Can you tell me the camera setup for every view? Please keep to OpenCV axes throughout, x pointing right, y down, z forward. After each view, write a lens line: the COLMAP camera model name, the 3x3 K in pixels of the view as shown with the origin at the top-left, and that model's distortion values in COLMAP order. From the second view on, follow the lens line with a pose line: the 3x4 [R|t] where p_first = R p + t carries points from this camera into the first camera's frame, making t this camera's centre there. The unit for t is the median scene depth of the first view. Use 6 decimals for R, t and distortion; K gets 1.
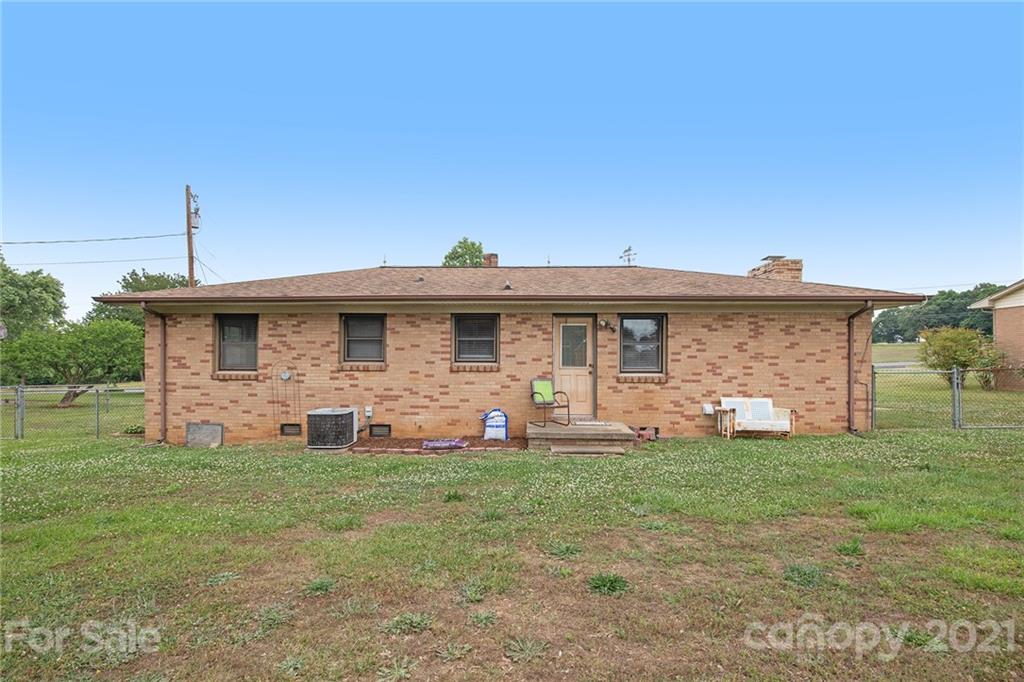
lens RADIAL K [[485.3, 0, 517.1], [0, 485.3, 350.8], [0, 0, 1]] dist [-0.029791, -0.000234]
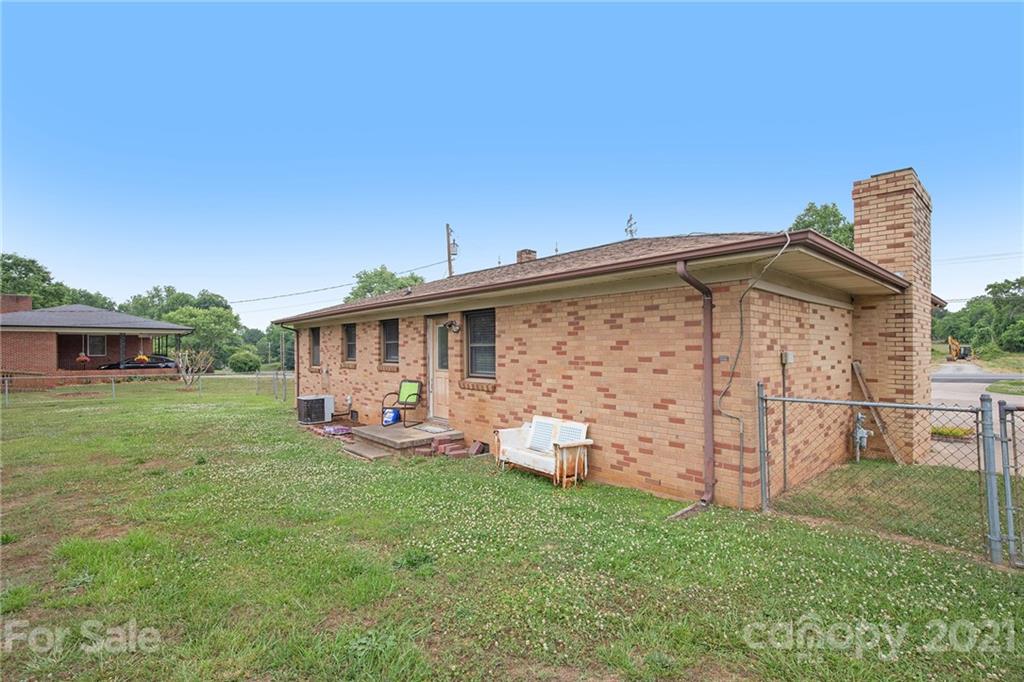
lens RADIAL K [[485.3, 0, 506.8], [0, 485.3, 343.7], [0, 0, 1]] dist [-0.029791, -0.000234]
pose [[0.666698, -0.012908, -0.745216, 0.933521], [0.019463, 0.999811, 0.000095, -0.015762], [0.745074, -0.014568, 0.666823, 0.455449]]
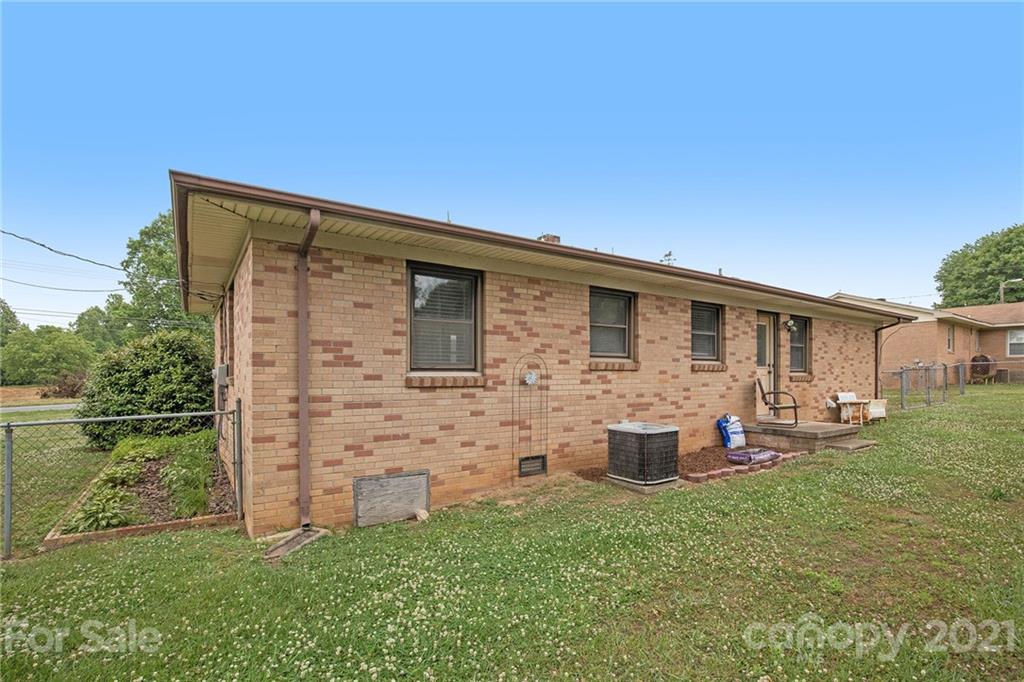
lens RADIAL K [[485.3, 0, 517.8], [0, 485.3, 373.5], [0, 0, 1]] dist [-0.029791, -0.000234]
pose [[0.803941, -0.003738, 0.594697, -0.861398], [-0.005655, 0.999887, 0.013929, 0.036869], [-0.594682, -0.014561, 0.803829, 0.516673]]
